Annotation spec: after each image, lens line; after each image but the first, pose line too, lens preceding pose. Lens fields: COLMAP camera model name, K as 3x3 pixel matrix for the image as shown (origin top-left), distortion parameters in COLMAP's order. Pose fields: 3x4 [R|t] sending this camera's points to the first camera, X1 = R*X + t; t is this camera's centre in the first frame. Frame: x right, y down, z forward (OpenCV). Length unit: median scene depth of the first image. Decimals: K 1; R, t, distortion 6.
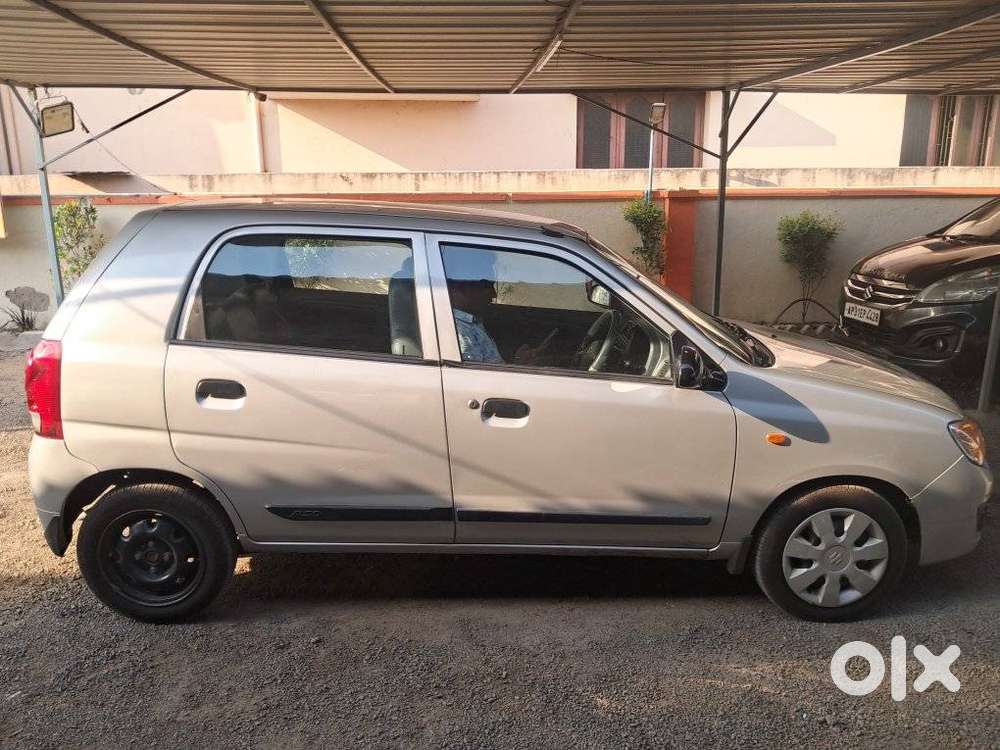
lens RADIAL K [[790.7, 0, 499.0], [0, 790.7, 364.8], [0, 0, 1]] dist [0.001819, 0.000390]
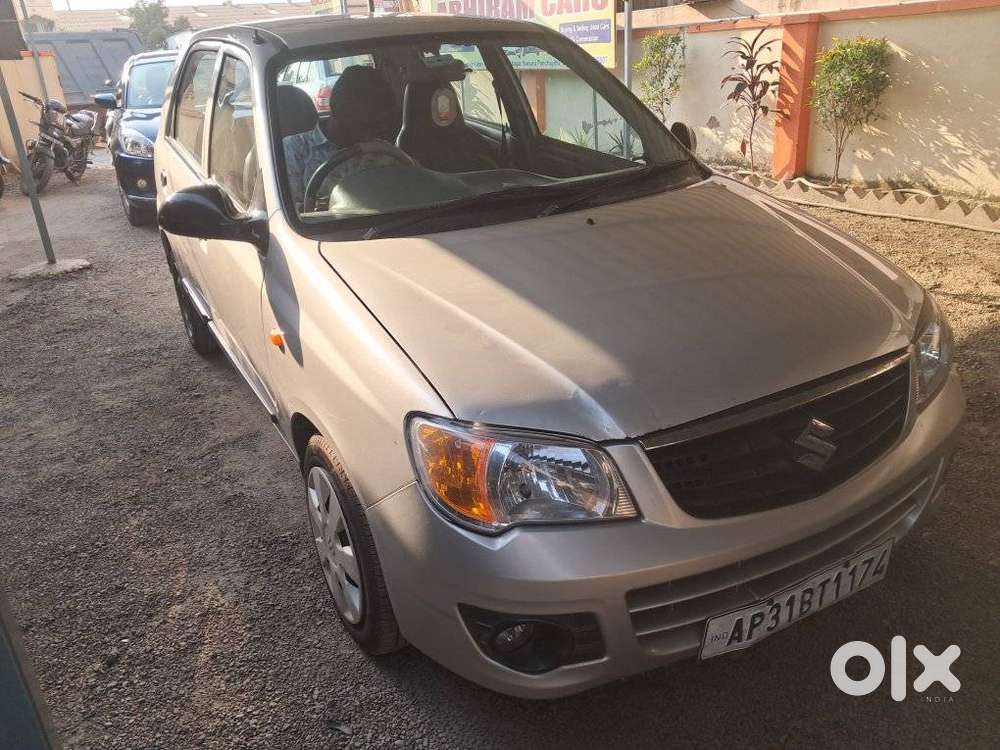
lens RADIAL K [[762.4, 0, 500.0], [0, 762.4, 375.0], [0, 0, 1]] dist [0.005952, 0.002978]
pose [[0.479608, 0.321266, -0.816556, 0.894207], [-0.140095, 0.946665, 0.290171, -0.090243], [0.866227, -0.024772, 0.499036, 0.743345]]
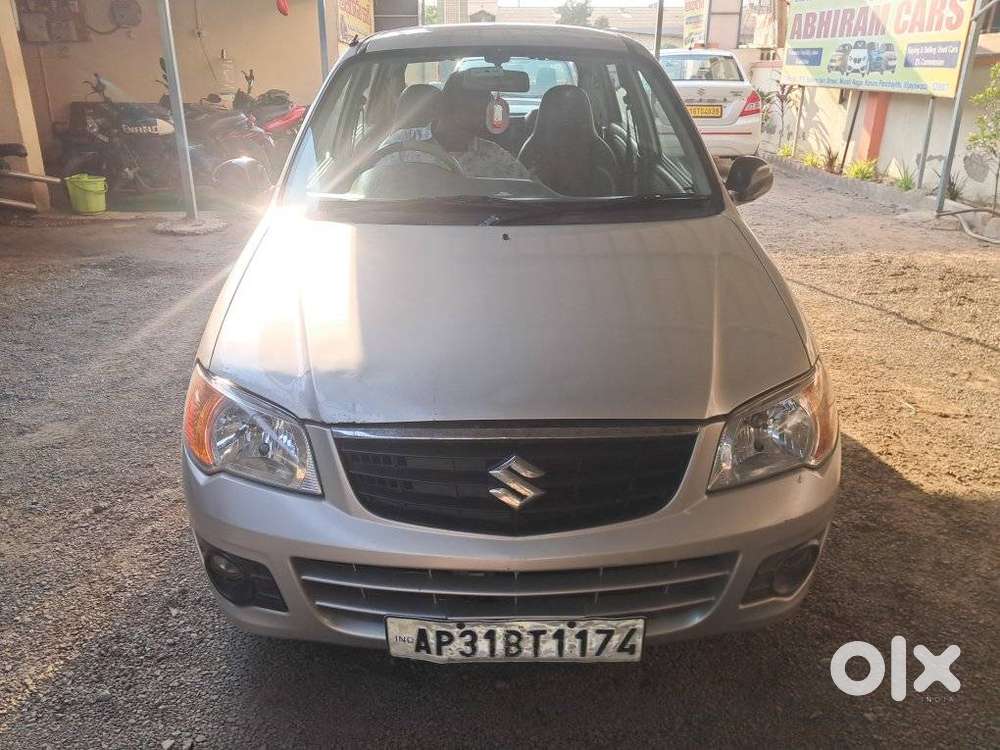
lens RADIAL K [[765.9, 0, 495.6], [0, 765.9, 374.7], [0, 0, 1]] dist [0.000620, -0.002559]
pose [[0.032207, 0.377618, -0.925401, 1.012379], [-0.228057, 0.904233, 0.361044, -0.159512], [0.973115, 0.199416, 0.115241, 1.044492]]
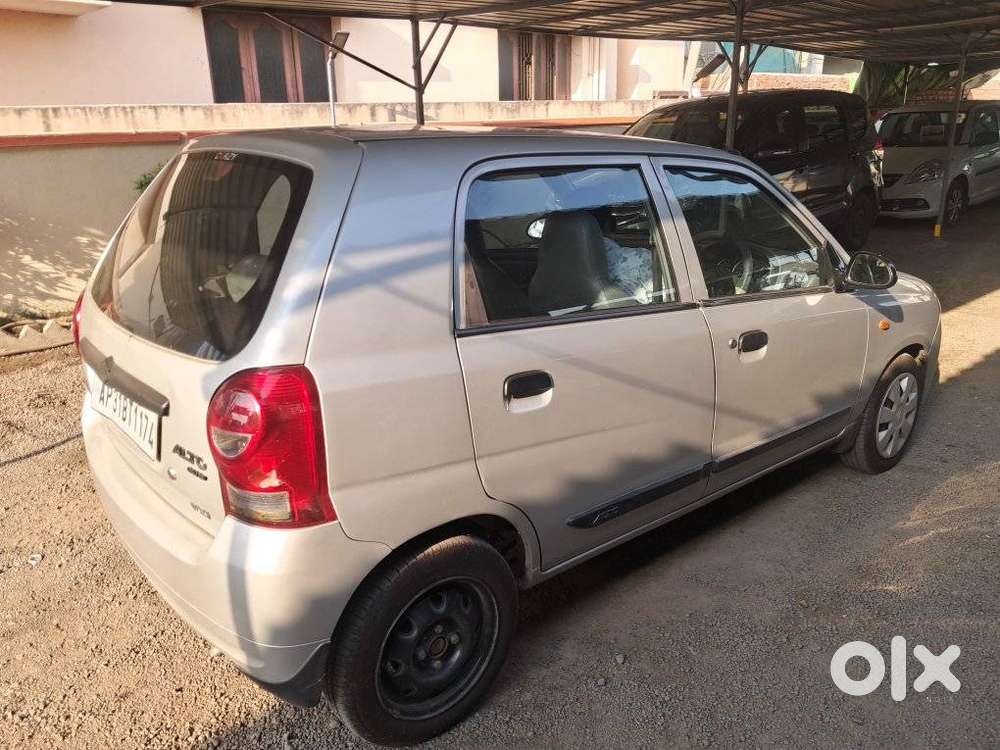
lens RADIAL K [[765.9, 0, 495.6], [0, 765.9, 374.7], [0, 0, 1]] dist [0.000620, -0.002559]
pose [[0.790347, -0.205021, 0.577337, -0.674597], [0.153750, 0.978563, 0.137026, -0.068415], [-0.593054, -0.019533, 0.804926, 0.390227]]
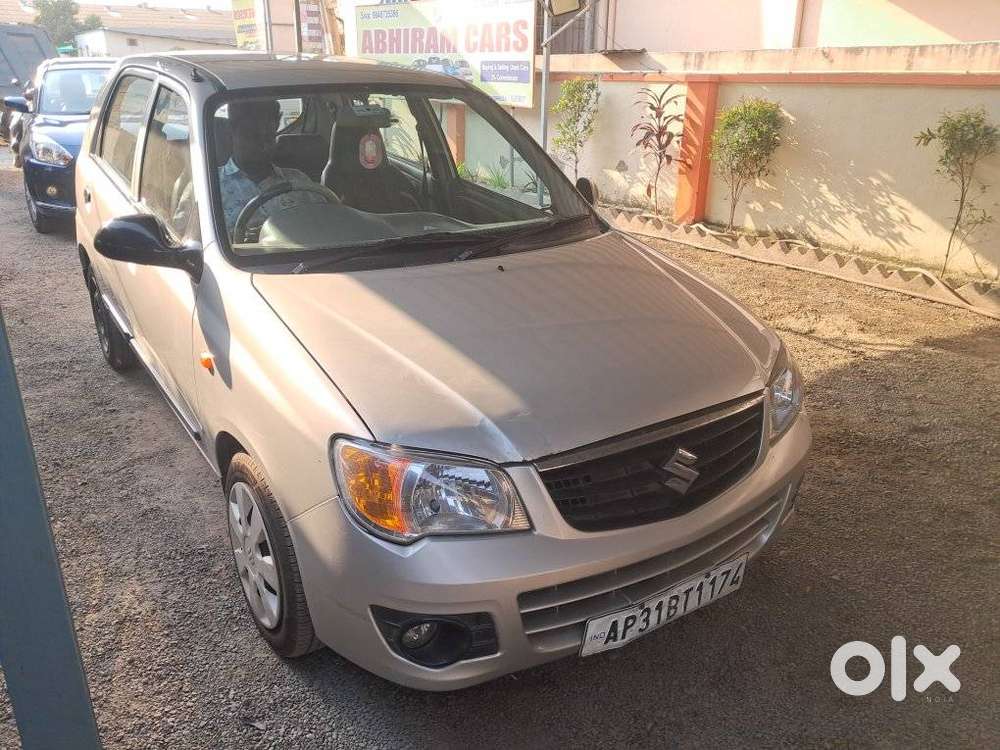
lens RADIAL K [[759.4, 0, 493.0], [0, 759.4, 372.5], [0, 0, 1]] dist [0.003553, 0.001125]
pose [[0.553870, 0.312904, -0.771569, 0.941975], [-0.201260, 0.949529, 0.240601, -0.112353], [0.807913, 0.022024, 0.588890, 0.709618]]
